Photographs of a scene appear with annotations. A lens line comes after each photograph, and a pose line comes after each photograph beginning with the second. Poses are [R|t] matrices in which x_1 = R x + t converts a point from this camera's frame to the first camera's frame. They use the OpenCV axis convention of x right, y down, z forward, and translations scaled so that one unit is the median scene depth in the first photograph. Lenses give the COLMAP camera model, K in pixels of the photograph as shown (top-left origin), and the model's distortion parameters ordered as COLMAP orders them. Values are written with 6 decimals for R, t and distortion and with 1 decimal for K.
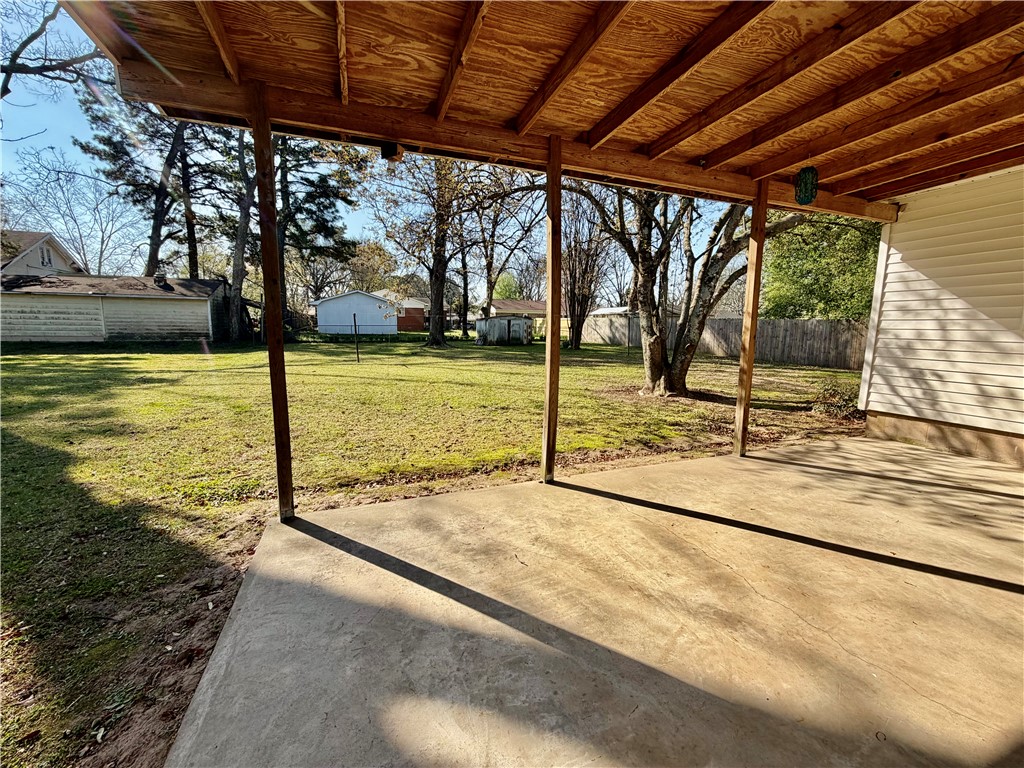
lens RADIAL K [[412.4, 0, 510.4], [0, 412.4, 386.0], [0, 0, 1]] dist [0.004005, 0.000067]
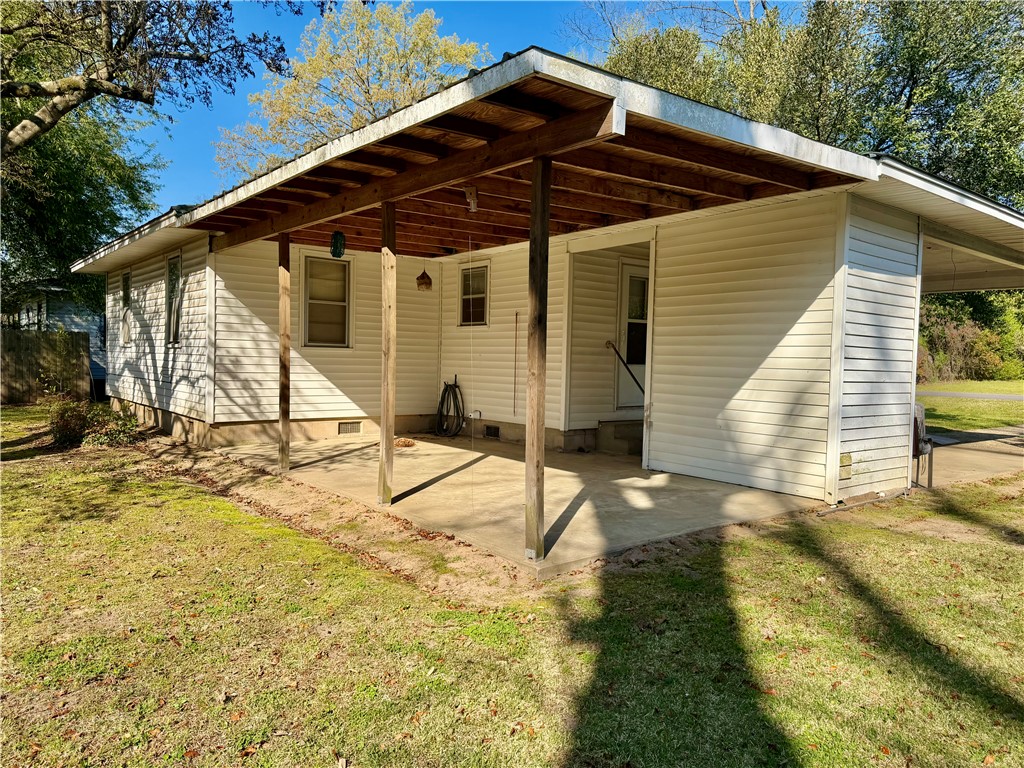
lens RADIAL K [[730.2, 0, 505.5], [0, 730.2, 379.6], [0, 0, 1]] dist [0.042999, -0.042250]
pose [[-0.300702, -0.043522, 0.952725, -1.263799], [0.117004, 0.989729, 0.082141, -0.129419], [-0.946514, 0.136173, -0.292521, 0.910279]]
